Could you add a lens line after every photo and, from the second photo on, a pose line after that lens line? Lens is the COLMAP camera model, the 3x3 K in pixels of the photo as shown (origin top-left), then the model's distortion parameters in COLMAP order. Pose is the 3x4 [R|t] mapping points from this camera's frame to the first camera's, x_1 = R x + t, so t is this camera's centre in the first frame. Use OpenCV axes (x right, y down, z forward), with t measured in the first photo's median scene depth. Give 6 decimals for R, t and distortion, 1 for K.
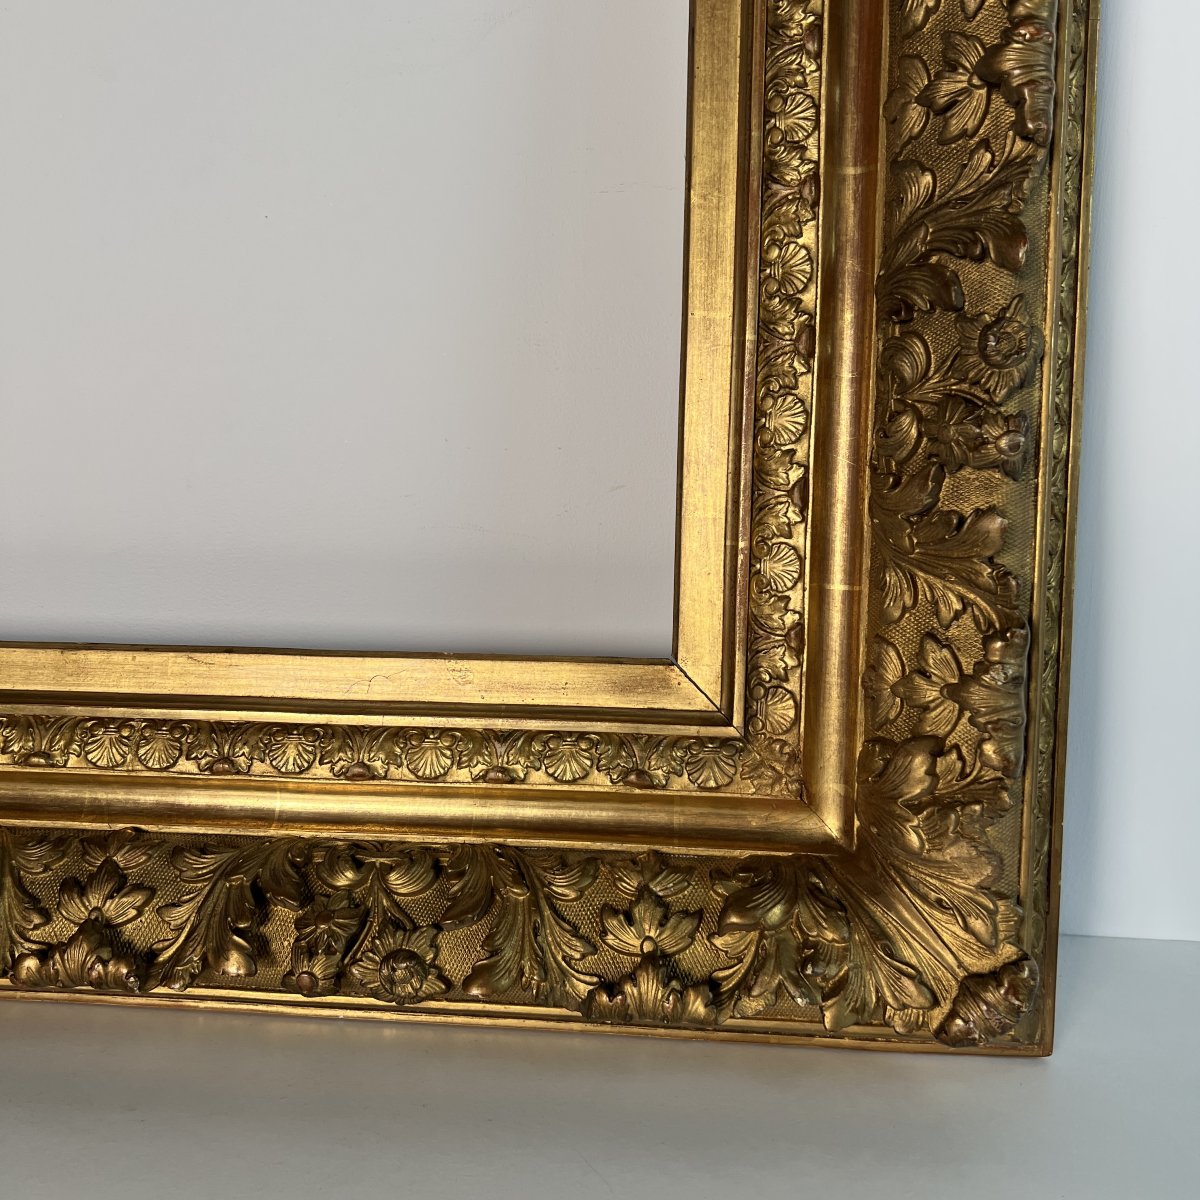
lens RADIAL K [[1264.2, 0, 580.9], [0, 1264.2, 604.0], [0, 0, 1]] dist [0.109607, -0.252291]
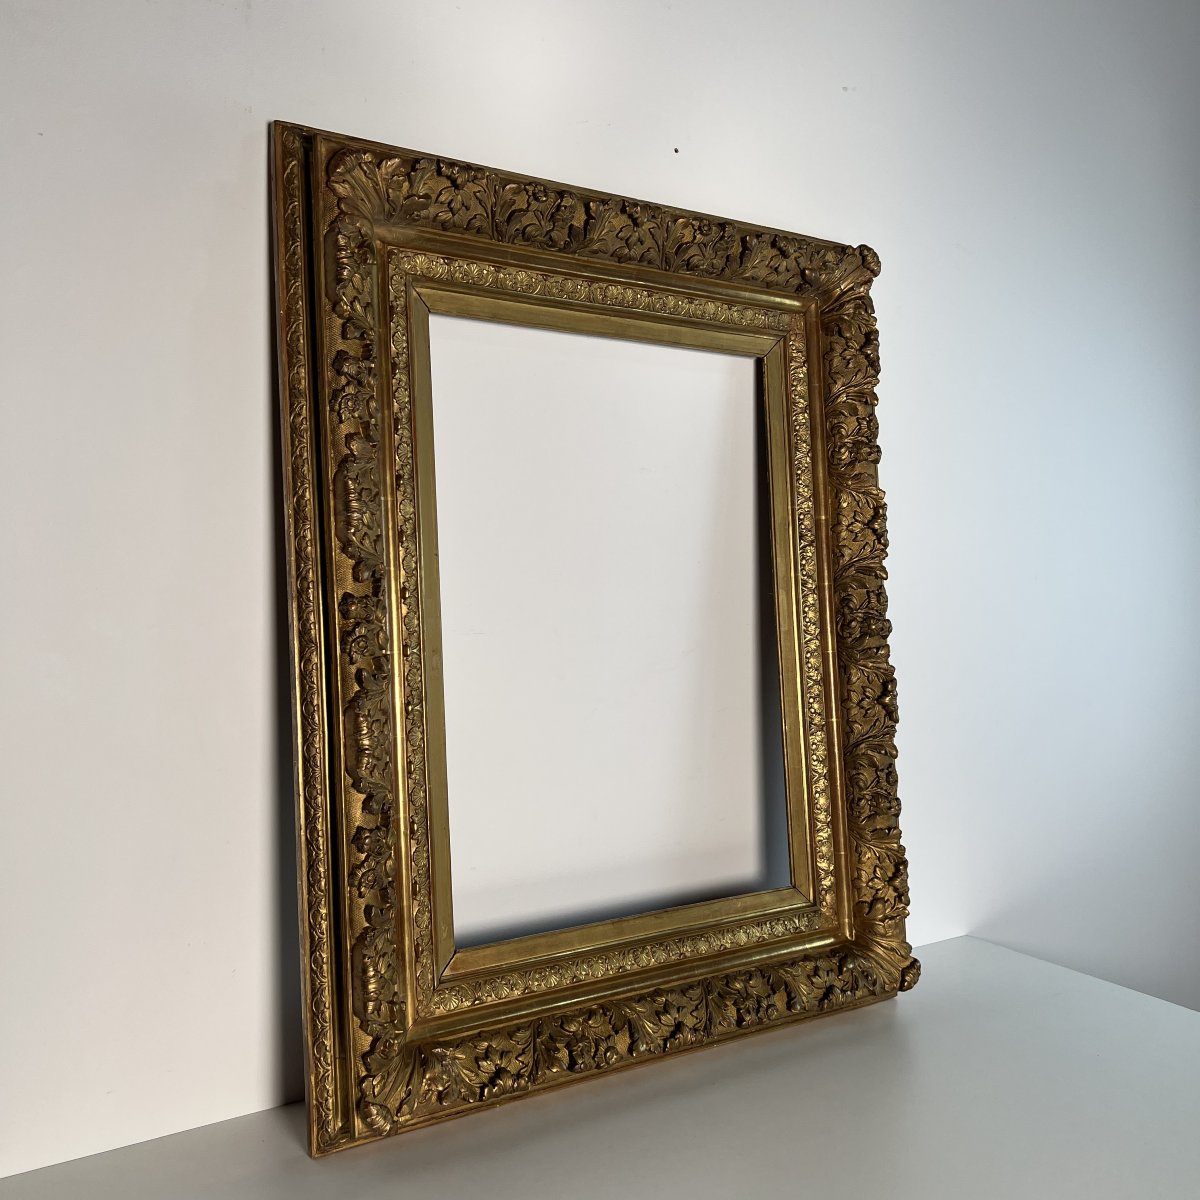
lens RADIAL K [[1234.2, 0, 600.0], [0, 1234.2, 600.0], [0, 0, 1]] dist [0.072643, -0.006541]
pose [[0.769808, -0.026657, 0.637718, -2.246261], [0.097285, 0.992354, -0.075954, -0.471941], [-0.630817, 0.120510, 0.766516, -1.058548]]
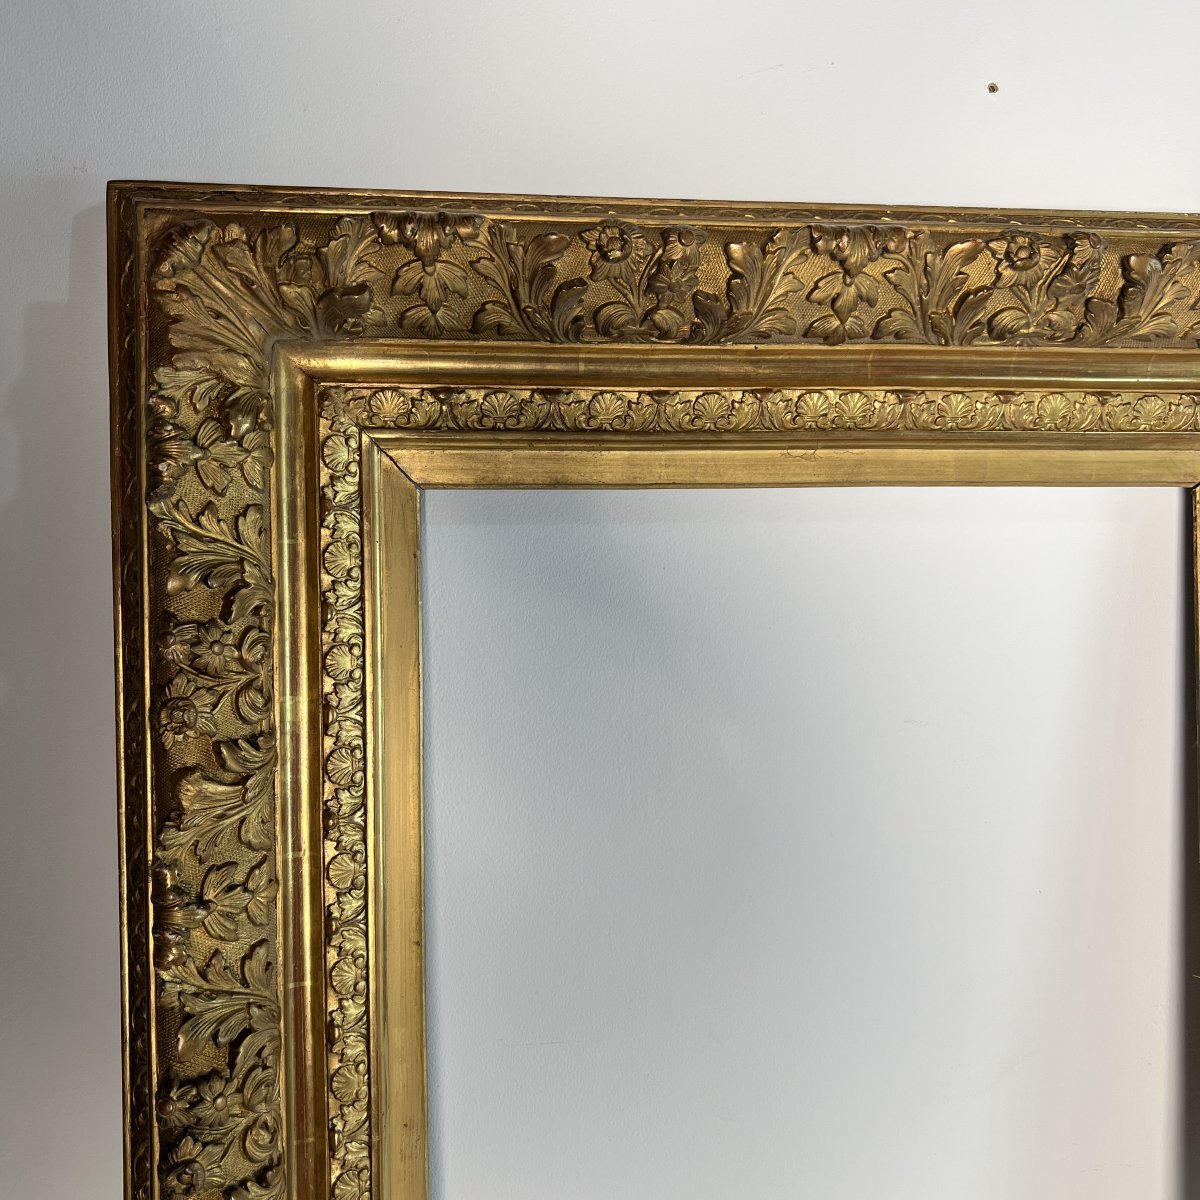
lens RADIAL K [[1264.2, 0, 580.9], [0, 1264.2, 604.0], [0, 0, 1]] dist [0.109607, -0.252291]
pose [[0.975603, -0.032652, 0.217102, -0.973423], [0.045449, 0.997495, -0.054213, -1.092611], [-0.214788, 0.062758, 0.974642, -0.332541]]
